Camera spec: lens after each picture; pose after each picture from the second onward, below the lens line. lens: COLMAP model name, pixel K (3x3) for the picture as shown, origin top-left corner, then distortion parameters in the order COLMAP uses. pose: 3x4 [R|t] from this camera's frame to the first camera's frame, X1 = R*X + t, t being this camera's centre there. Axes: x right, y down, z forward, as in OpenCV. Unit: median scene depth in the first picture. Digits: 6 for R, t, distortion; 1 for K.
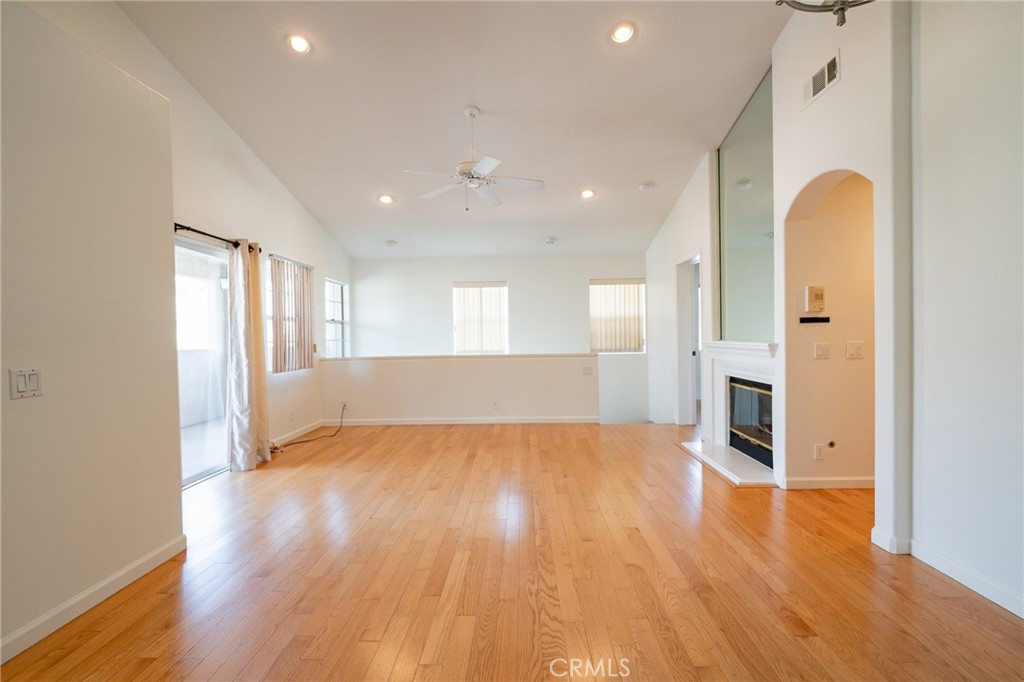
lens RADIAL K [[464.7, 0, 508.3], [0, 464.7, 343.7], [0, 0, 1]] dist [-0.013858, -0.000242]
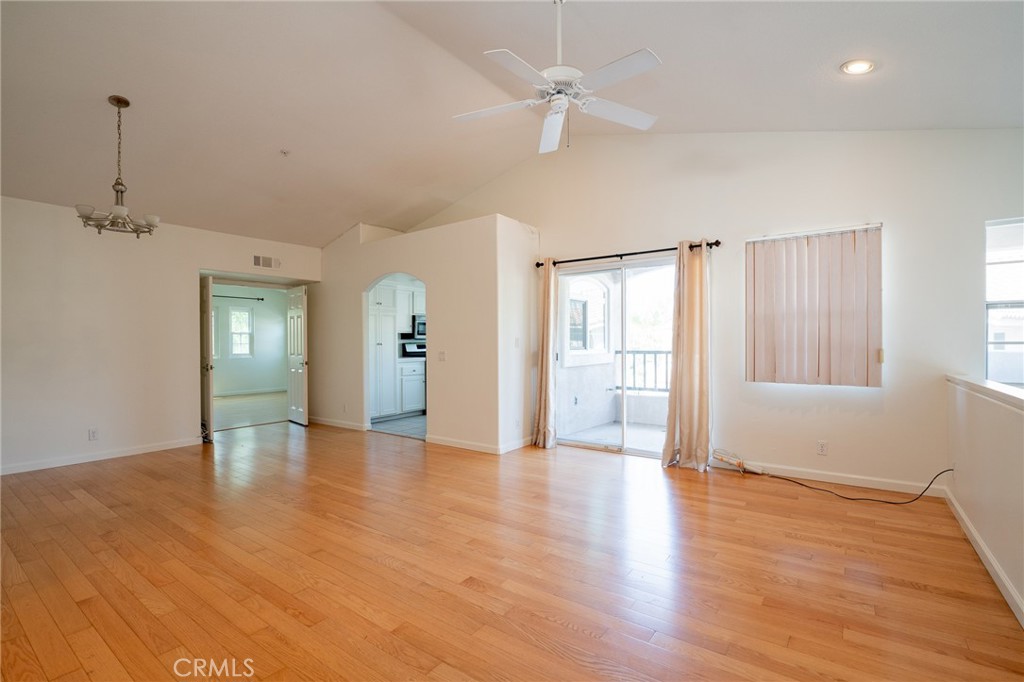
lens RADIAL K [[464.7, 0, 512.3], [0, 464.7, 341.6], [0, 0, 1]] dist [-0.013858, -0.000242]
pose [[-0.563076, 0.018242, -0.826204, 0.376709], [-0.000364, 0.999751, 0.022322, -0.023246], [0.826405, 0.012870, -0.562929, 0.992701]]
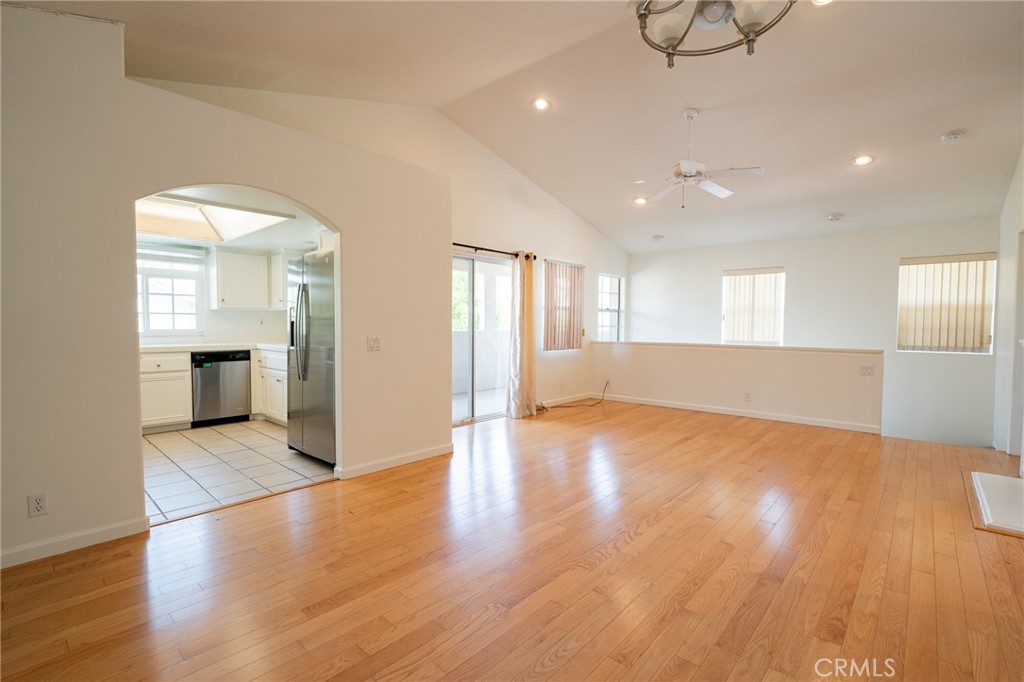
lens RADIAL K [[464.7, 0, 510.5], [0, 464.7, 341.8], [0, 0, 1]] dist [-0.013858, -0.000242]
pose [[0.761079, 0.044784, -0.647111, 0.238878], [-0.028854, 0.998964, 0.035199, -0.003844], [0.648017, -0.008117, 0.761582, -0.056015]]
